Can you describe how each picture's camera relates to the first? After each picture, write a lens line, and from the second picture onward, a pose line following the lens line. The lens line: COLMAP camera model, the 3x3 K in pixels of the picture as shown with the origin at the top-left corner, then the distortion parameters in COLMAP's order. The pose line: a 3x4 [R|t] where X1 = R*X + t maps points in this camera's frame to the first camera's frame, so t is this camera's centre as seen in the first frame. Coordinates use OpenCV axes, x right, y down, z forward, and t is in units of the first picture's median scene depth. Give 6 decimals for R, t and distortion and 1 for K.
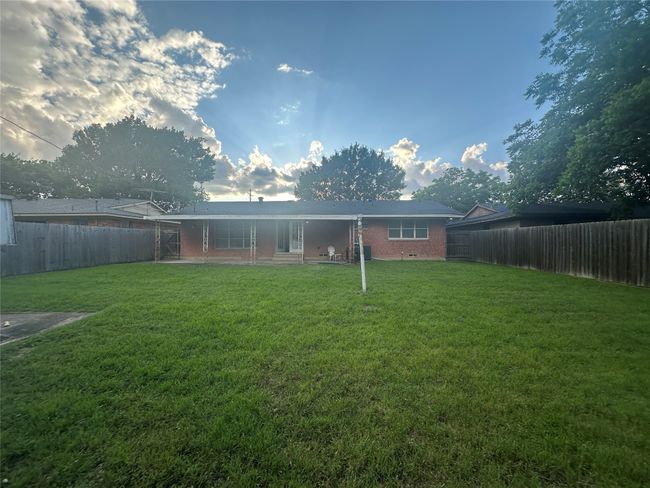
lens RADIAL K [[259.2, 0, 324.7], [0, 259.2, 244.5], [0, 0, 1]] dist [-0.003355, -0.000651]
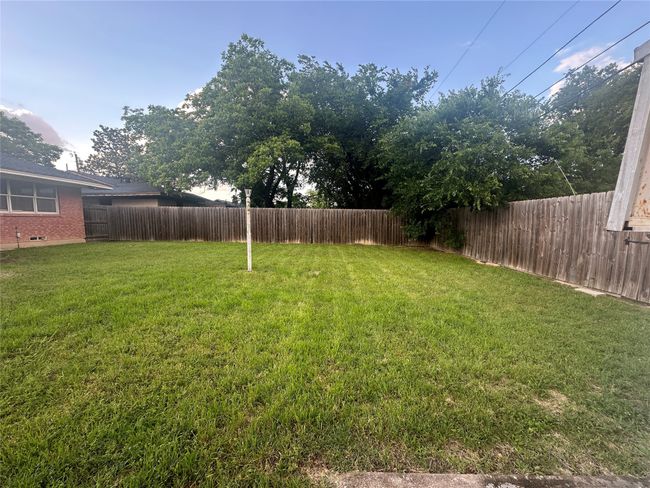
lens RADIAL K [[259.2, 0, 325.1], [0, 259.2, 245.6], [0, 0, 1]] dist [-0.003355, -0.000651]
pose [[-0.058069, -0.092883, 0.993982, -0.347909], [-0.002122, 0.995672, 0.092917, -0.002012], [-0.998310, 0.003286, -0.058015, 0.327411]]
